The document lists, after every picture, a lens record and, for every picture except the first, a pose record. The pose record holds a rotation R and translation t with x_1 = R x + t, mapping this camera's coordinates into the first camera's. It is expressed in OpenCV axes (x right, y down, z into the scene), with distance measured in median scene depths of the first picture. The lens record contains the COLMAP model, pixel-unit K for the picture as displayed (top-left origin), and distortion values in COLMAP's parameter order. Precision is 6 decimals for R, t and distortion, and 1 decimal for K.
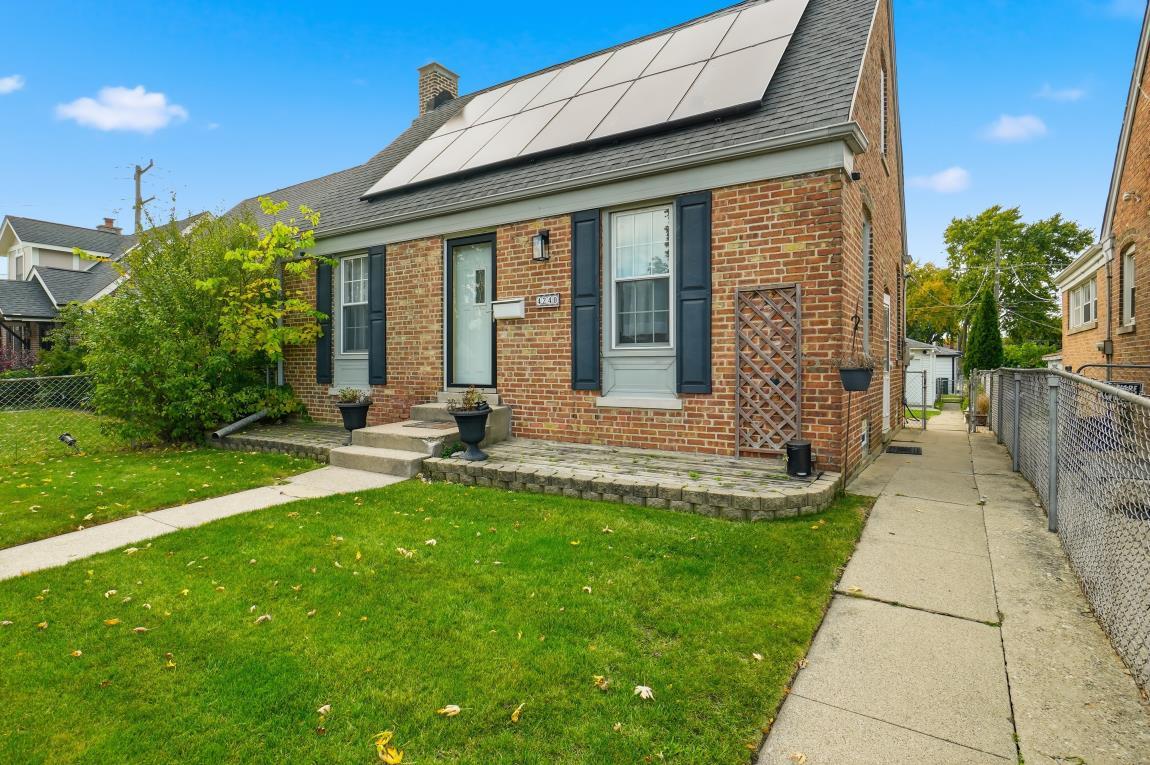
lens RADIAL K [[586.2, 0, 578.1], [0, 586.2, 377.4], [0, 0, 1]] dist [-0.006377, -0.000330]
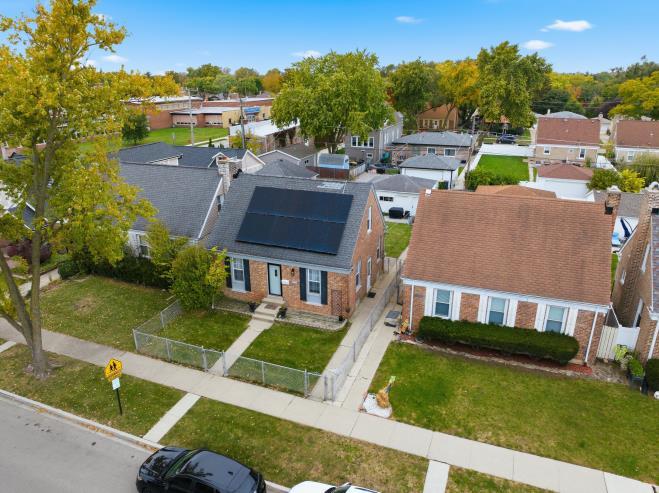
lens RADIAL K [[463.4, 0, 329.4], [0, 463.4, 246.6], [0, 0, 1]] dist [-0.043726, 0.018945]
pose [[0.978899, -0.069294, 0.192237, -0.495477], [0.002848, 0.945283, 0.326238, -1.702436], [-0.204325, -0.318806, 0.925534, -2.560467]]
